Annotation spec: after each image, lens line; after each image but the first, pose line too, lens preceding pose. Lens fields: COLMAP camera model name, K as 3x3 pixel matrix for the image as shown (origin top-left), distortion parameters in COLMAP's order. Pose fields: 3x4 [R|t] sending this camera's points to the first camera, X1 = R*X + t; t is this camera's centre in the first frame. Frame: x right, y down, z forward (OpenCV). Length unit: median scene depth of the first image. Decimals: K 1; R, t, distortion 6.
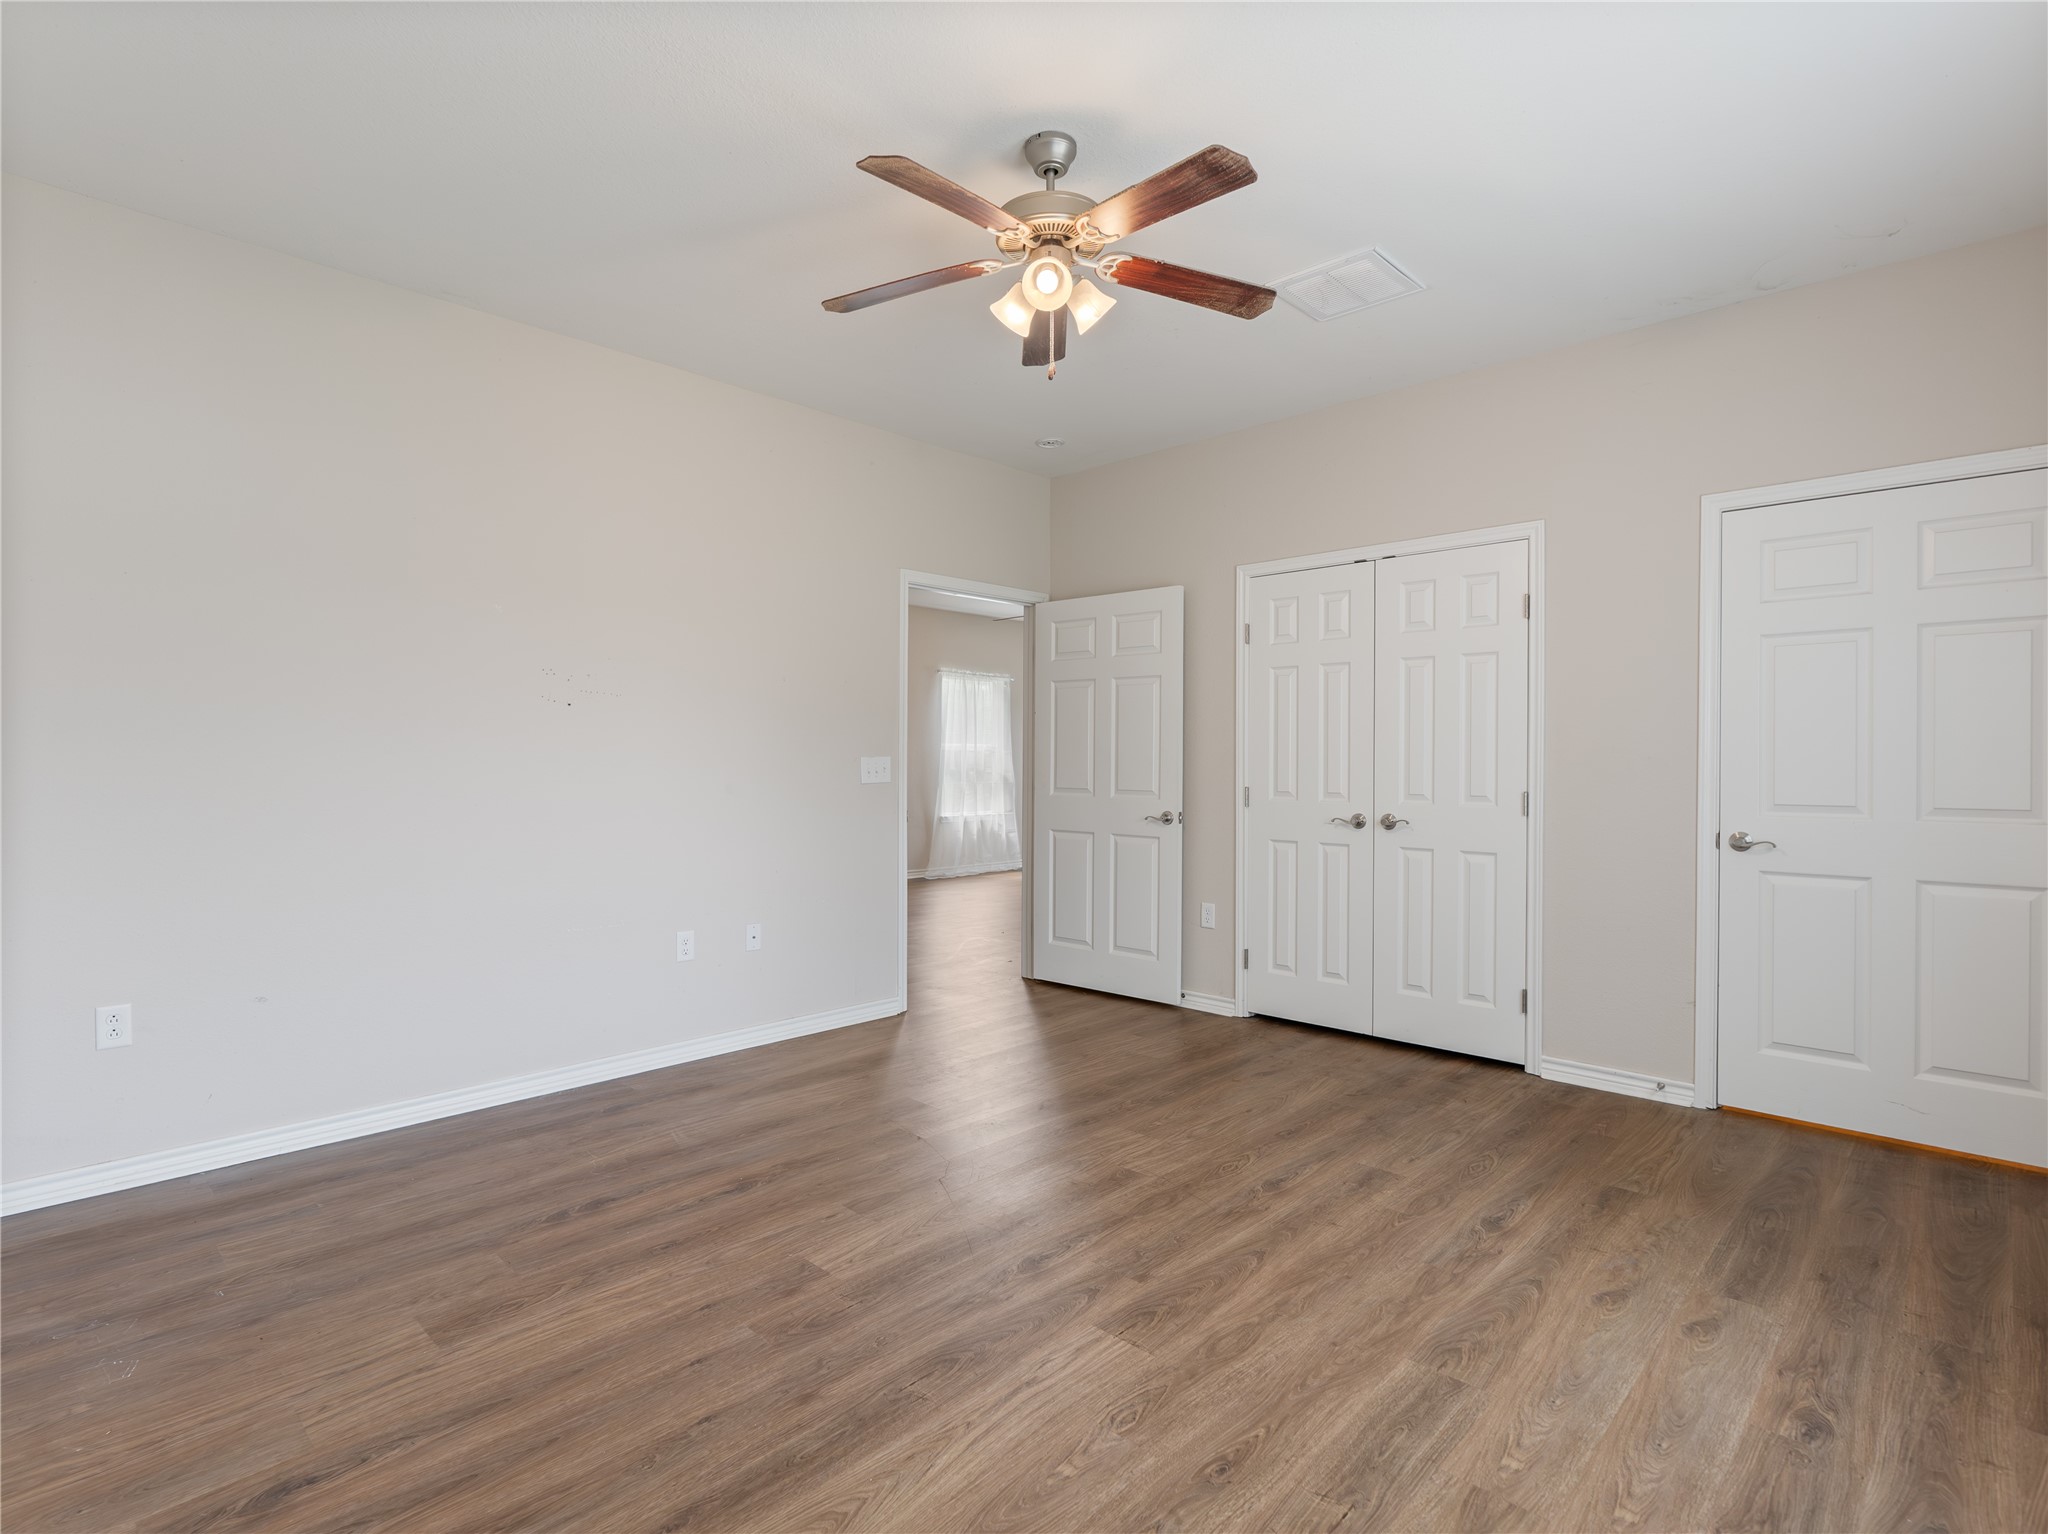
lens RADIAL K [[1025.9, 0, 1024.0], [0, 1025.9, 767.0], [0, 0, 1]] dist [-0.004953, -0.000388]
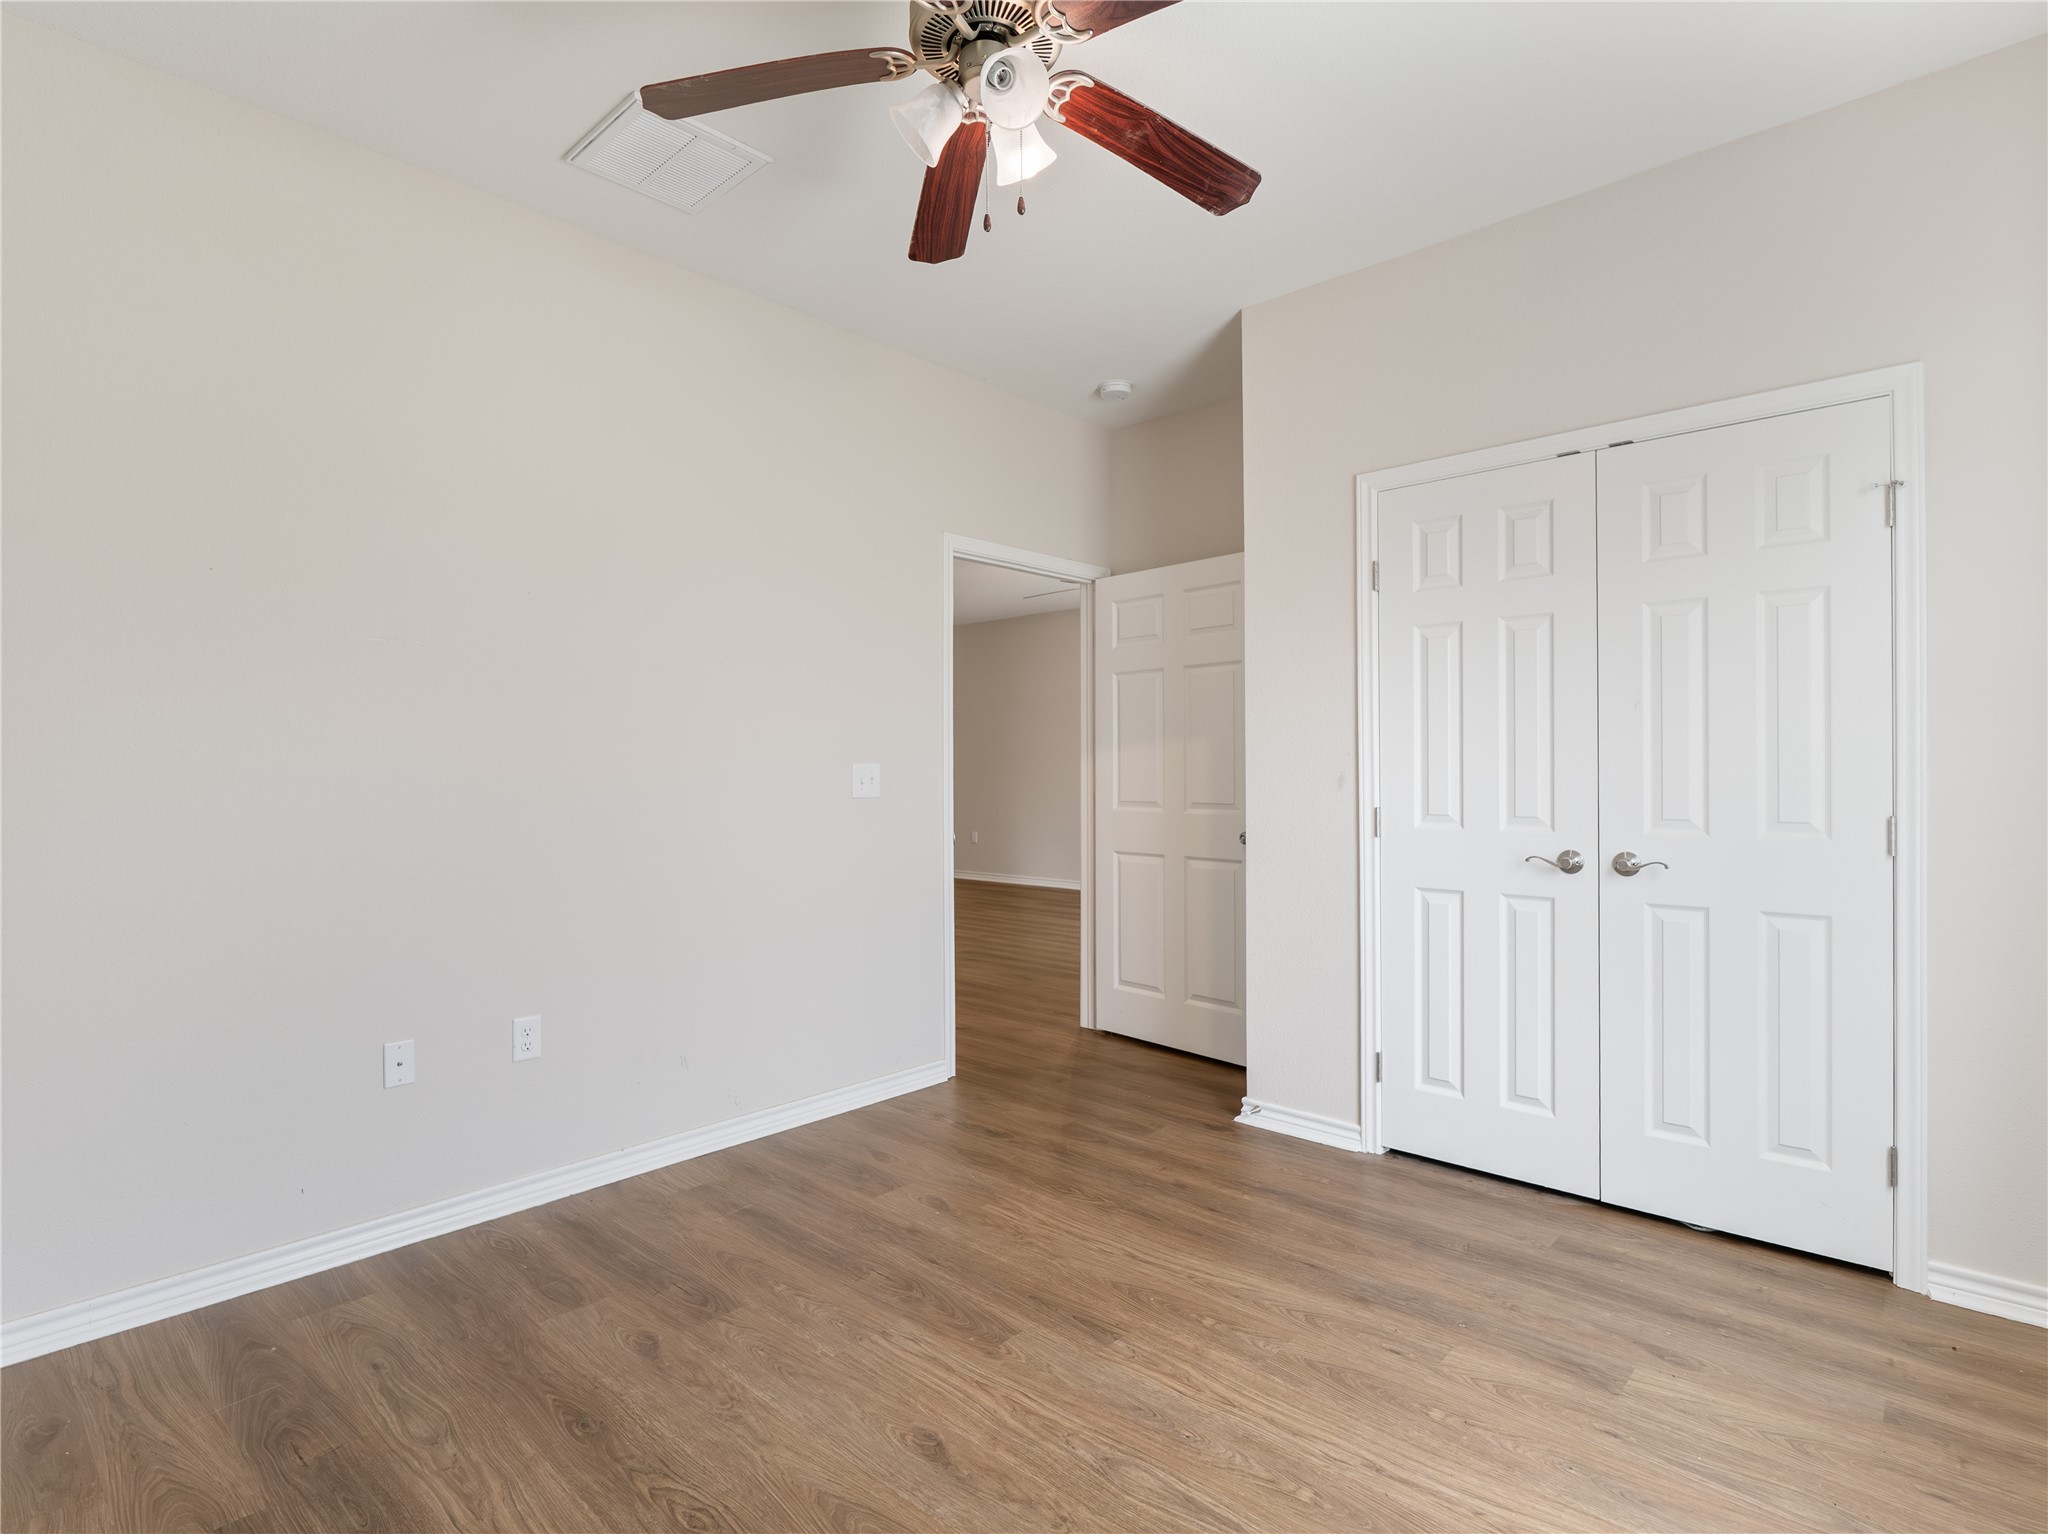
lens RADIAL K [[1063.8, 0, 1024.0], [0, 1063.8, 767.0], [0, 0, 1]] dist [0.001386, 0.000037]
pose [[0.999925, -0.003359, 0.011751, -0.022293], [0.003517, 0.999903, -0.013490, 0.001668], [-0.011704, 0.013530, 0.999840, 0.338474]]
